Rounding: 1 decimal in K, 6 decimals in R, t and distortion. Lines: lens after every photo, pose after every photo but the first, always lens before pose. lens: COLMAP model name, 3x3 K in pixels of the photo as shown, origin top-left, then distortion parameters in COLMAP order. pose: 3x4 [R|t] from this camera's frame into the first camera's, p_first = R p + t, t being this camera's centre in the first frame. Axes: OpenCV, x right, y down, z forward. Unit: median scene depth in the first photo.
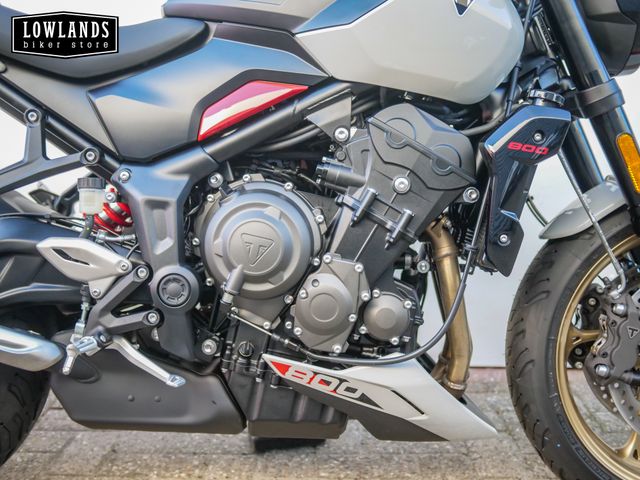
lens RADIAL K [[734.9, 0, 317.1], [0, 734.9, 237.5], [0, 0, 1]] dist [-0.002025, 0.000000]
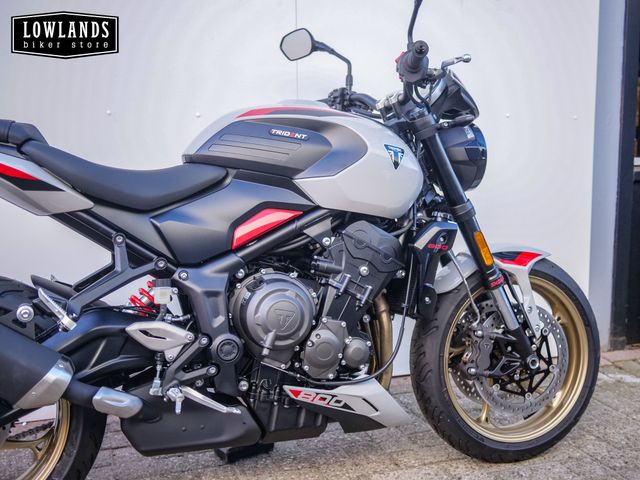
lens RADIAL K [[734.9, 0, 324.5], [0, 734.9, 243.2], [0, 0, 1]] dist [-0.002025, 0.000000]
pose [[0.933713, -0.054177, 0.353900, -0.521153], [0.064389, 0.997778, -0.017134, -0.106545], [-0.352185, 0.038786, 0.935126, -0.477075]]
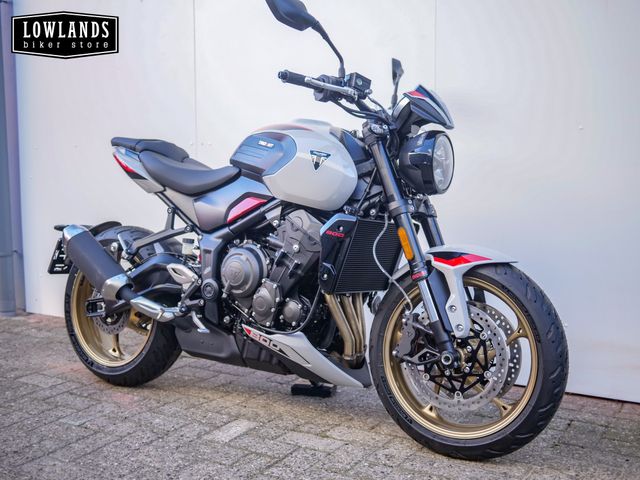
lens RADIAL K [[734.9, 0, 316.3], [0, 734.9, 240.6], [0, 0, 1]] dist [-0.002025, 0.000000]
pose [[0.866504, 0.047213, -0.496932, 1.165497], [-0.082849, 0.995312, -0.049900, 0.006254], [0.492247, 0.084409, 0.866353, -0.765947]]
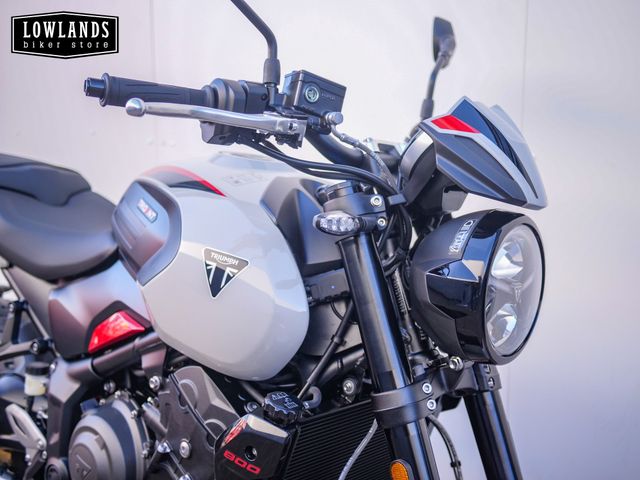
lens RADIAL K [[734.9, 0, 316.9], [0, 734.9, 237.8], [0, 0, 1]] dist [-0.002025, 0.000000]
pose [[0.786219, 0.113553, -0.607425, 0.785461], [-0.108187, 0.993083, 0.045618, -0.399219], [0.608404, 0.029849, 0.793066, 0.311859]]
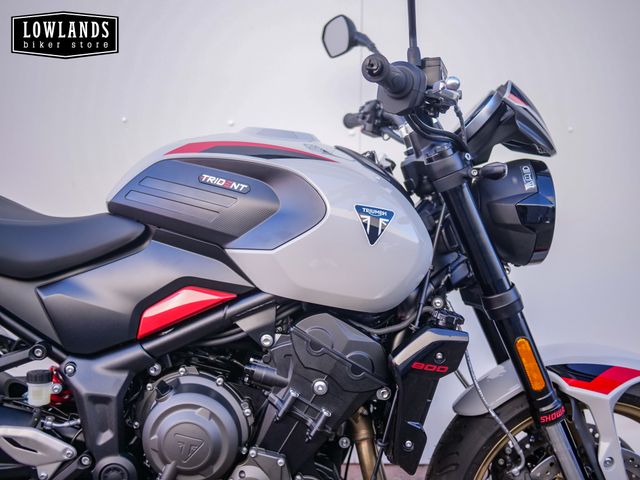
lens RADIAL K [[734.9, 0, 315.6], [0, 734.9, 242.6], [0, 0, 1]] dist [-0.002025, 0.000000]
pose [[0.999640, 0.007490, 0.025755, 0.074853], [-0.008154, 0.999635, 0.025769, -0.307197], [-0.025553, -0.025970, 0.999336, -0.098848]]
